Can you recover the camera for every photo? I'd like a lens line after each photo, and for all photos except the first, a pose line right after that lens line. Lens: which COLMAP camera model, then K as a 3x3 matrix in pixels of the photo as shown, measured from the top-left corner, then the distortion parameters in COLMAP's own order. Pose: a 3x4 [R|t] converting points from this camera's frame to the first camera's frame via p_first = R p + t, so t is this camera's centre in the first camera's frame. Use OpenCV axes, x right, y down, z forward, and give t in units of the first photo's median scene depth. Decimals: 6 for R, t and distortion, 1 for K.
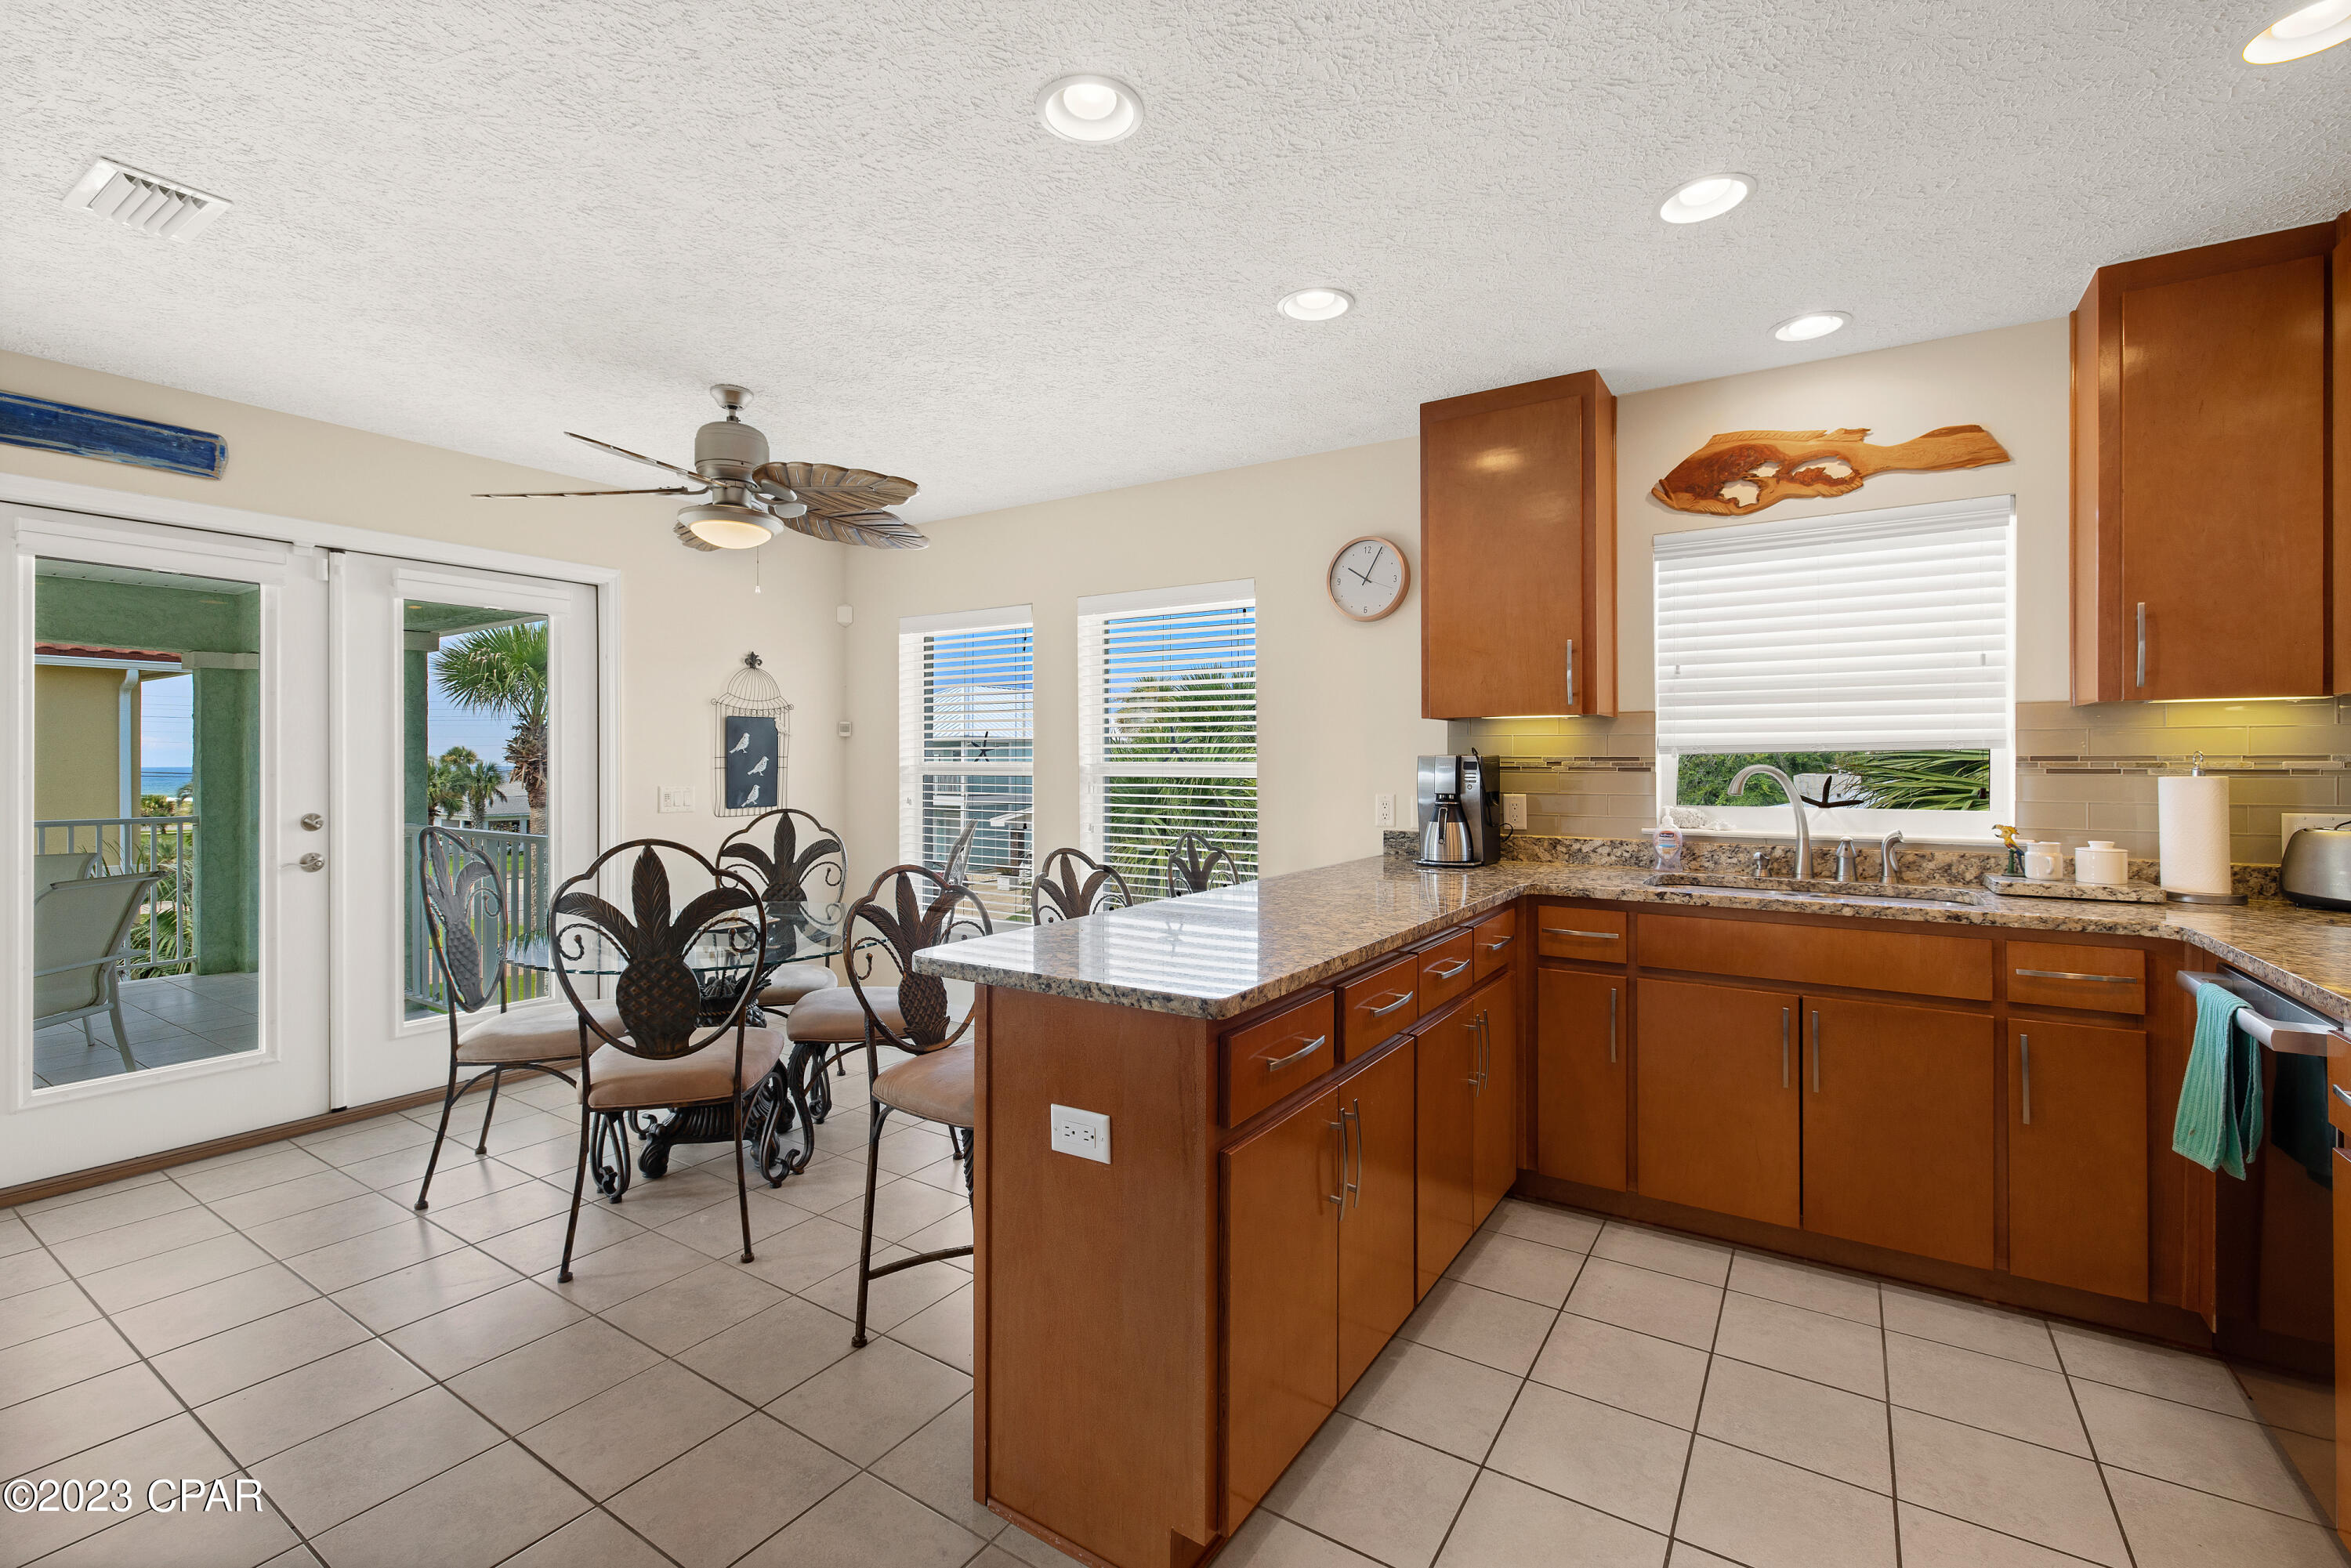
lens RADIAL K [[1023.5, 0, 1160.6], [0, 1023.5, 759.2], [0, 0, 1]] dist [-0.000010, -0.000138]
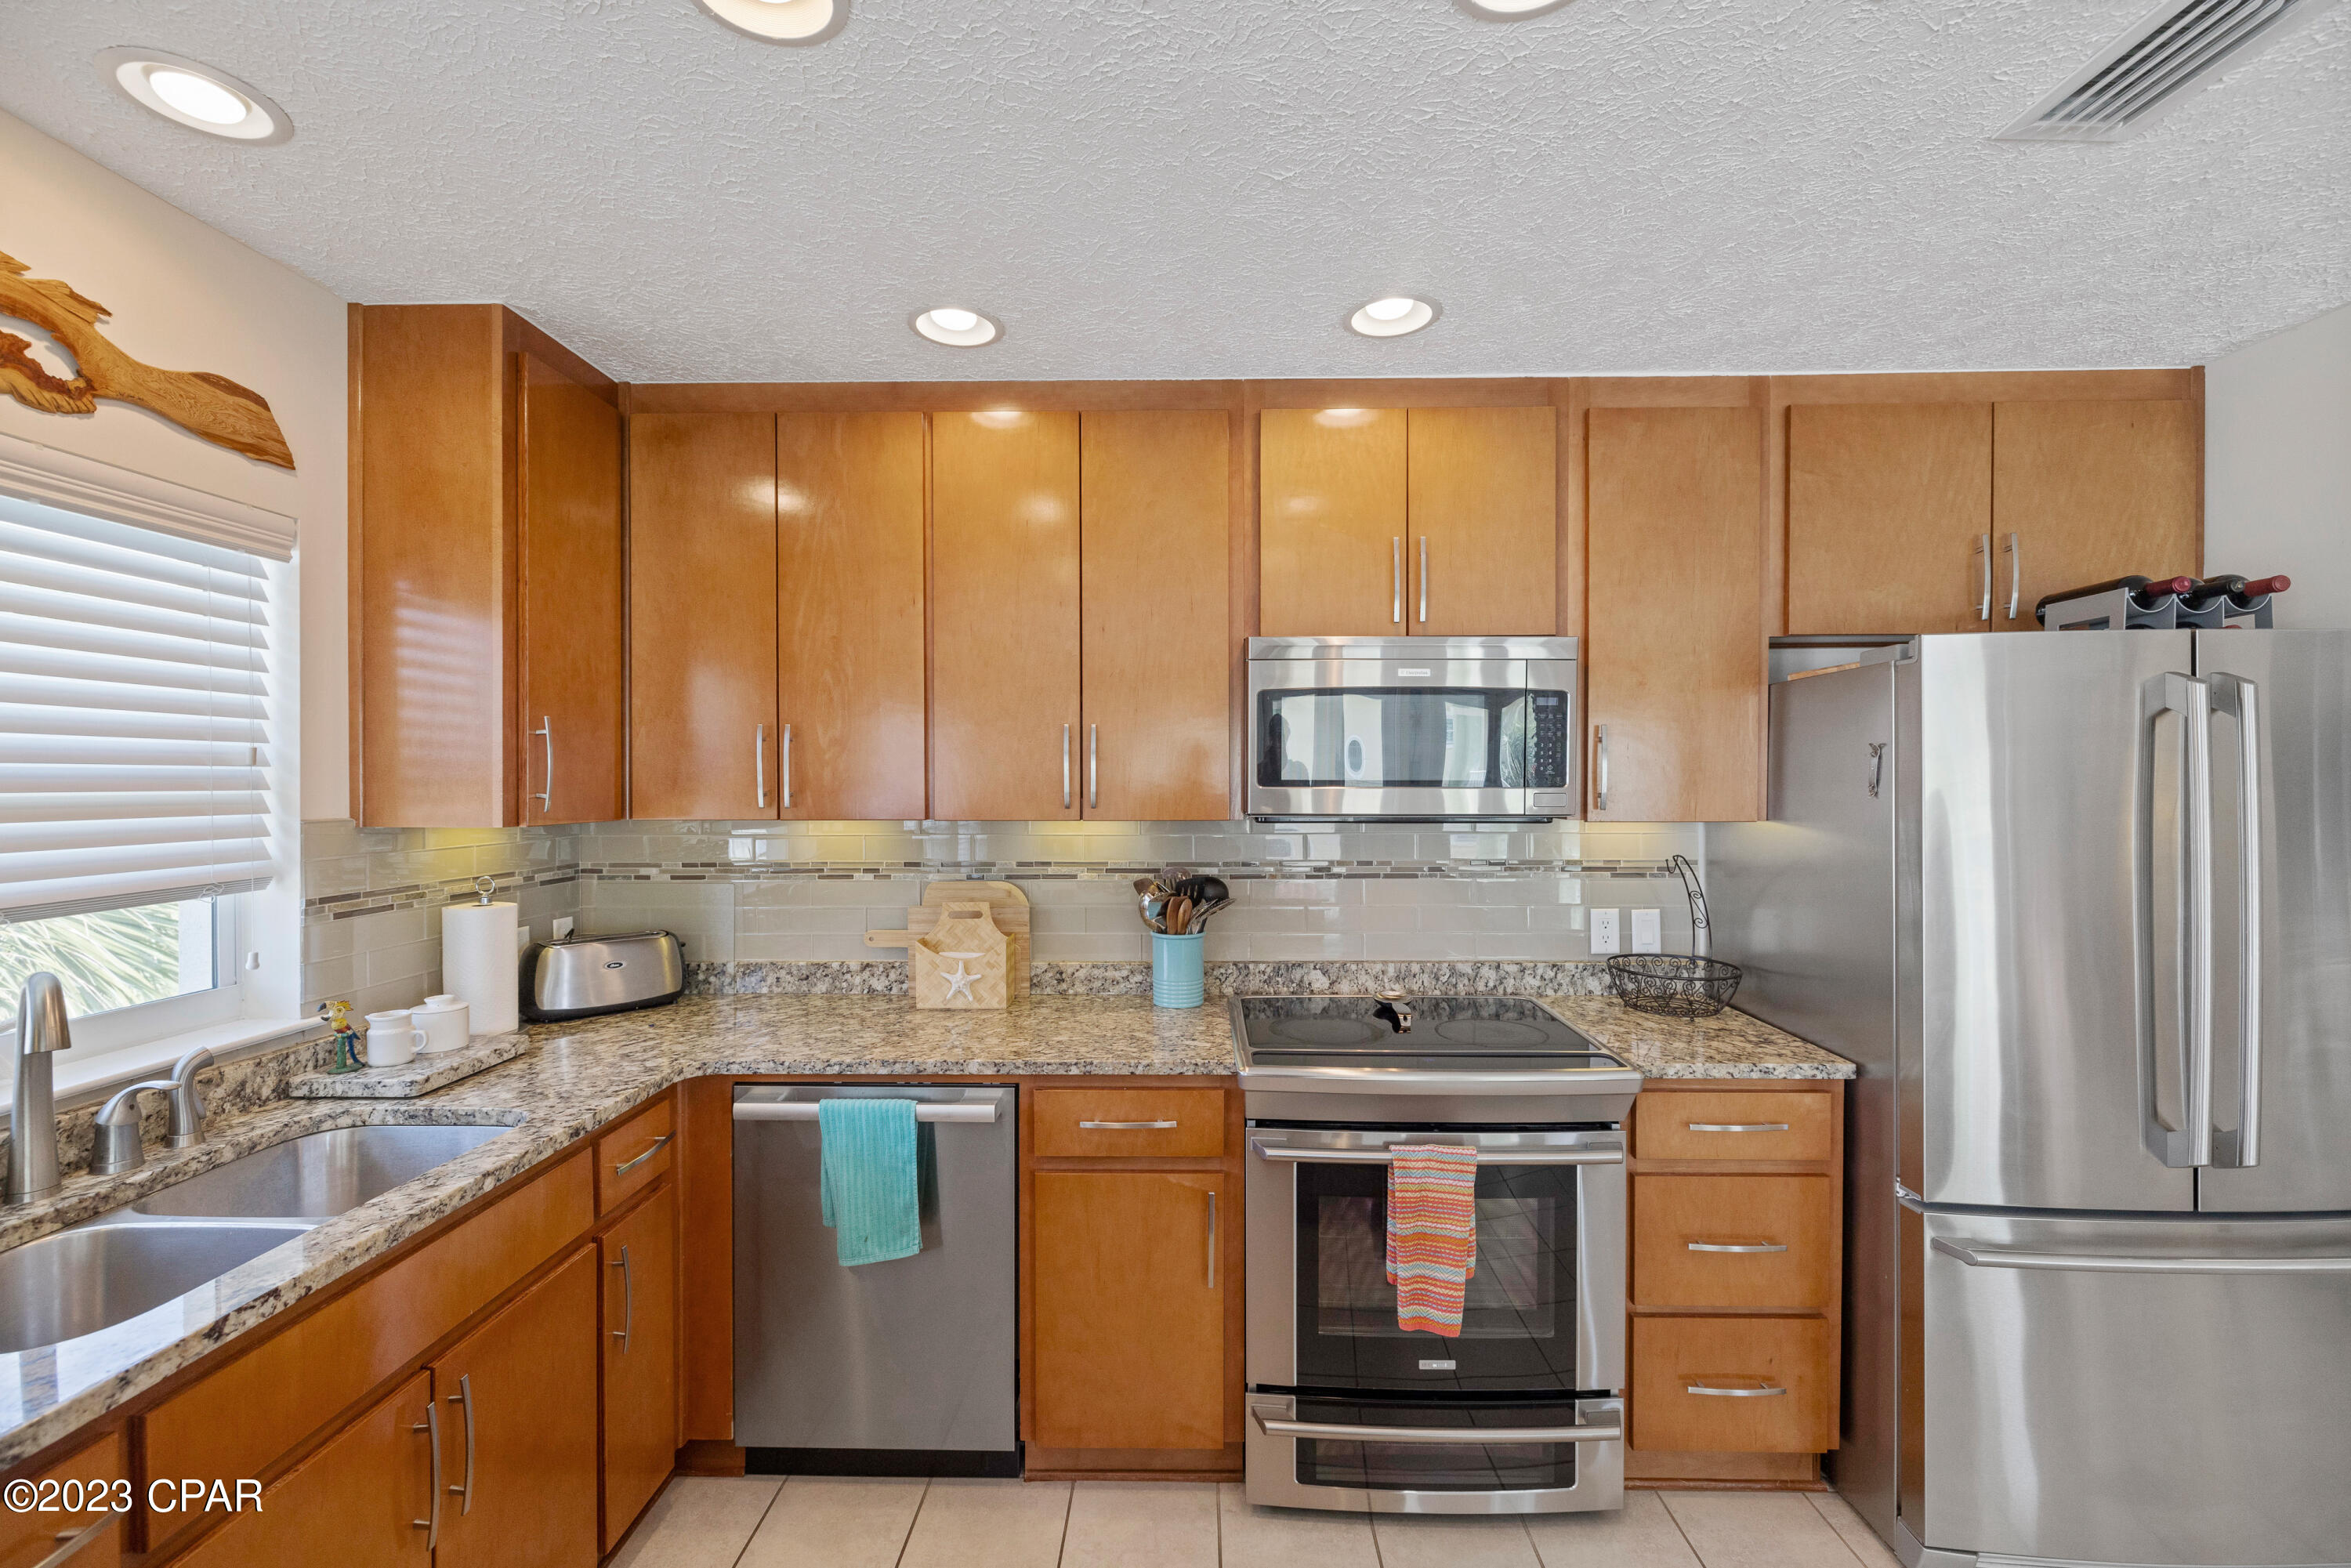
lens RADIAL K [[980.3, 0, 1186.9], [0, 980.3, 788.5], [0, 0, 1]] dist [0.001072, -0.000317]
pose [[-0.531502, -0.004824, 0.847043, -0.037654], [0.001271, 0.999978, 0.006493, -0.070759], [-0.847056, 0.004527, -0.531484, 0.735707]]
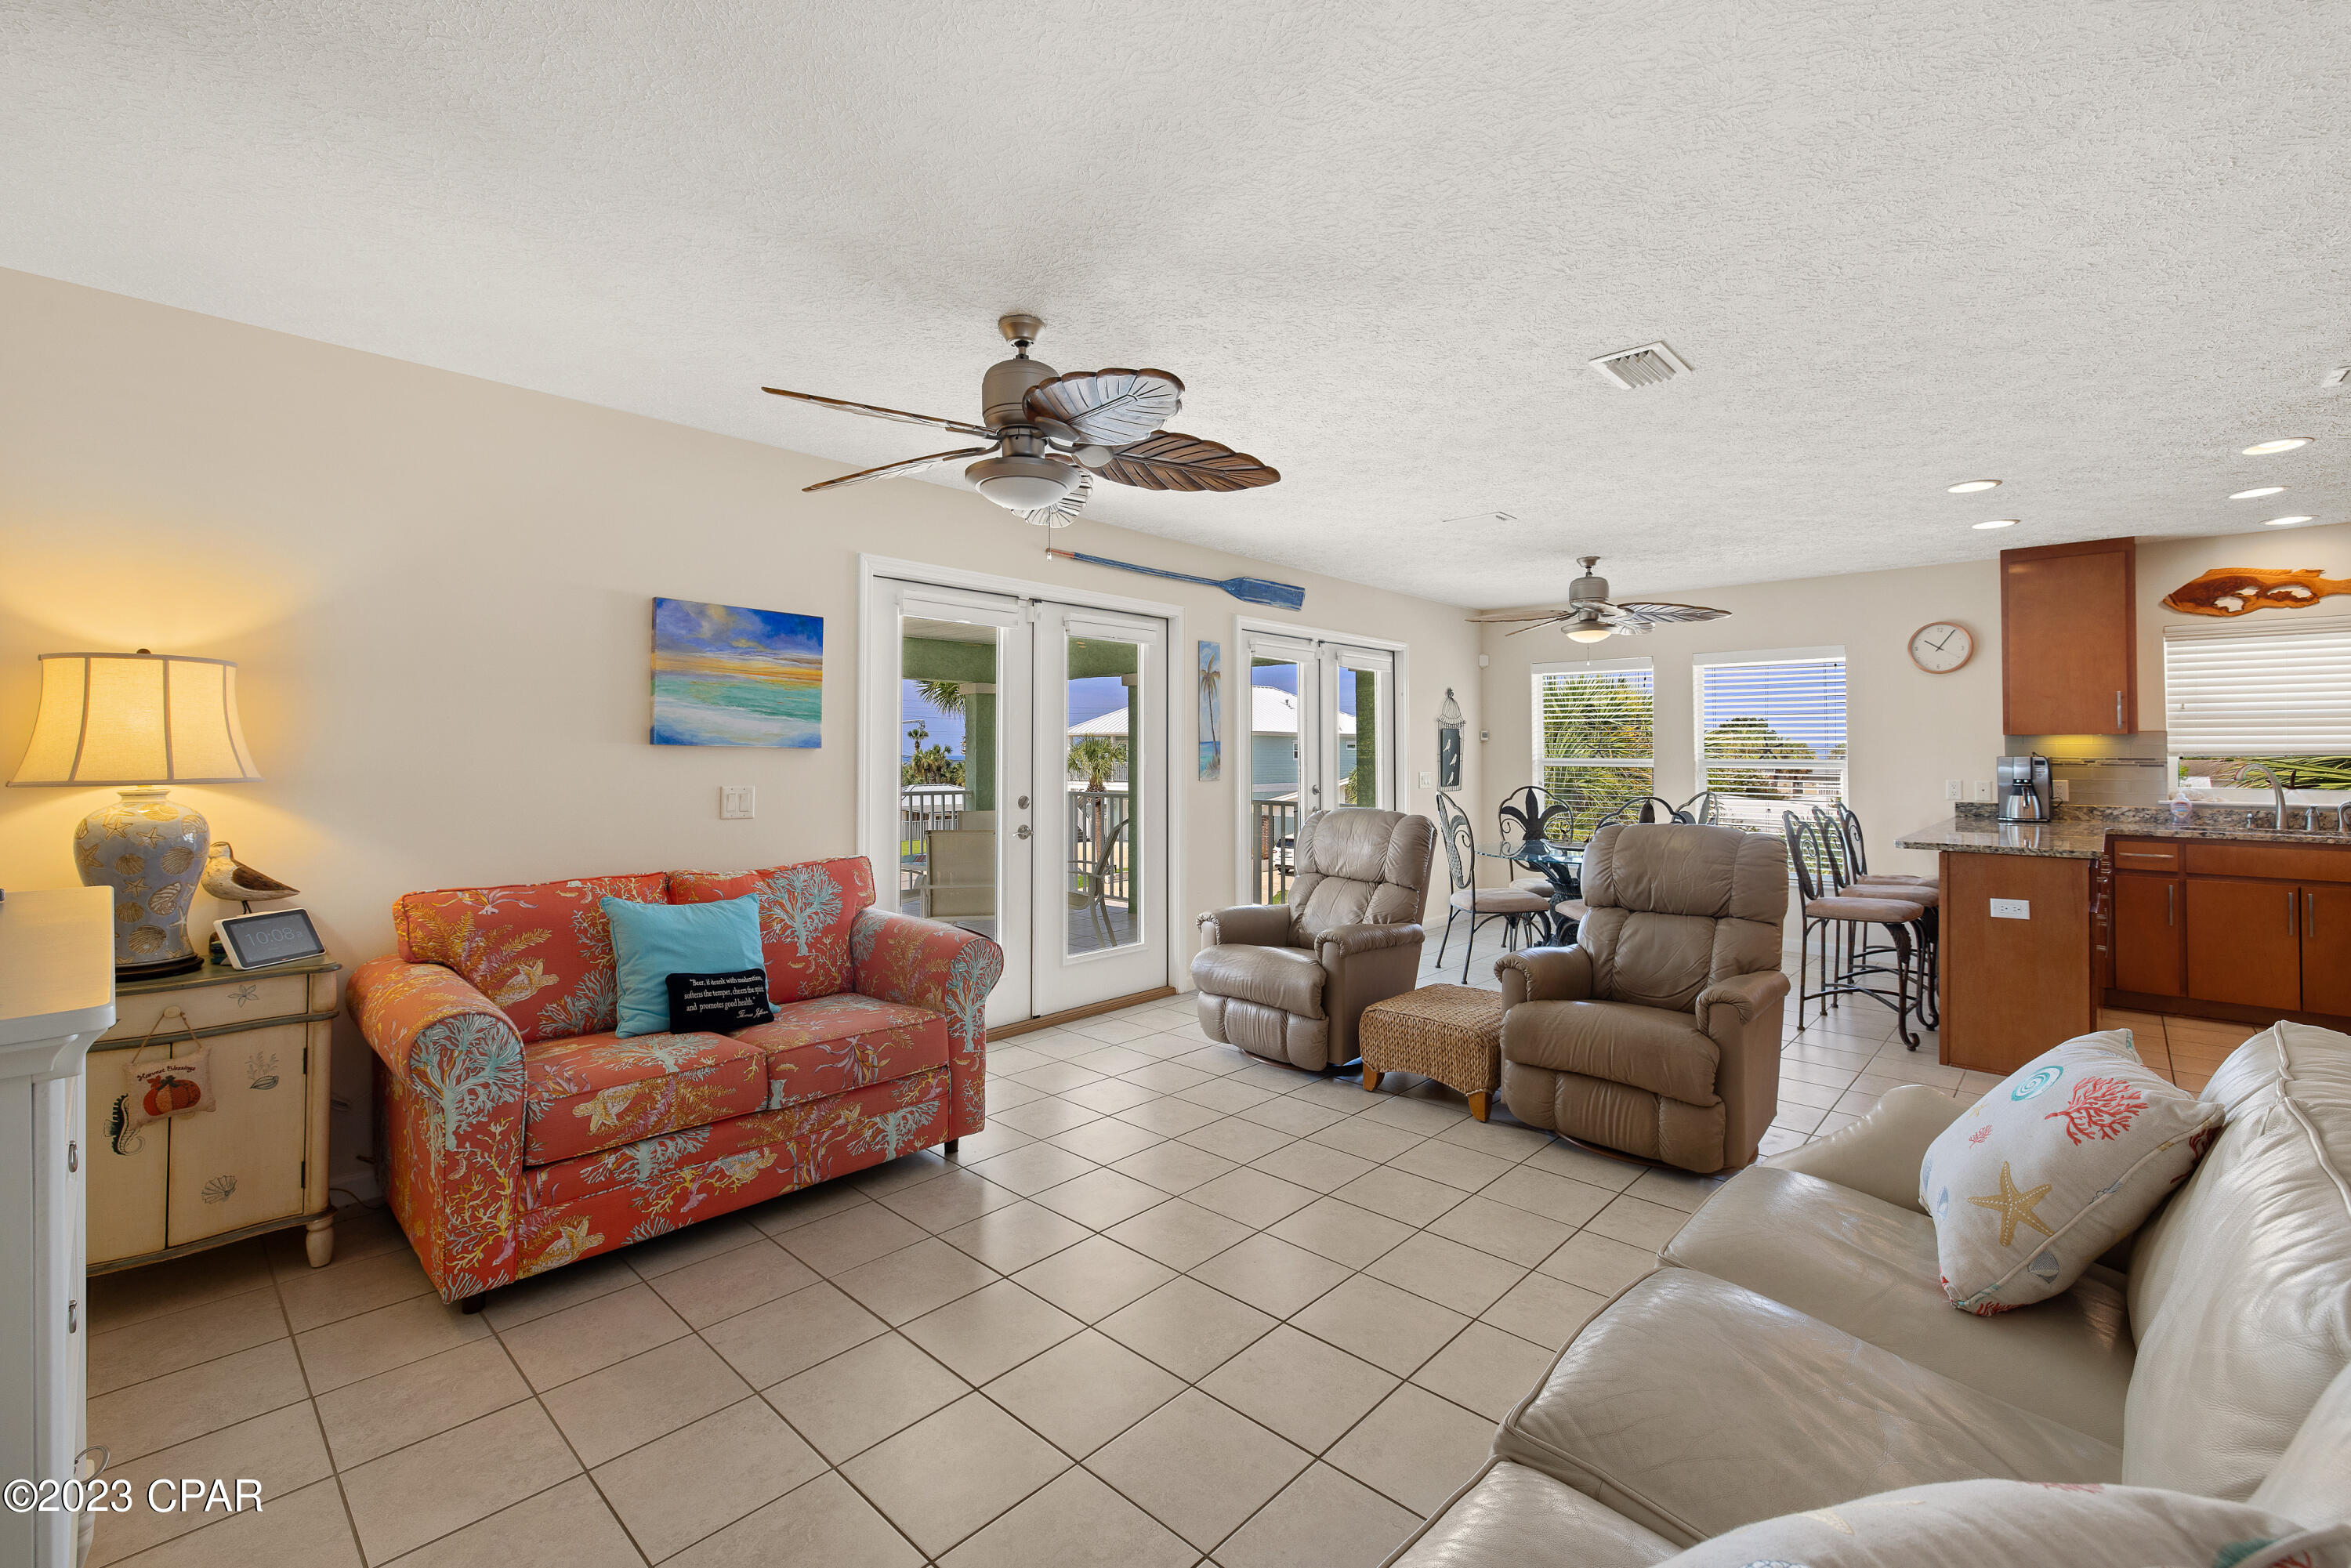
lens RADIAL K [[997.6, 0, 1172.5], [0, 997.6, 736.9], [0, 0, 1]] dist [0.000162, -0.000378]
pose [[0.985610, 0.001001, -0.169032, -0.869957], [-0.003507, 0.999888, -0.014531, -0.007938], [0.168998, 0.014915, 0.985503, -0.912486]]
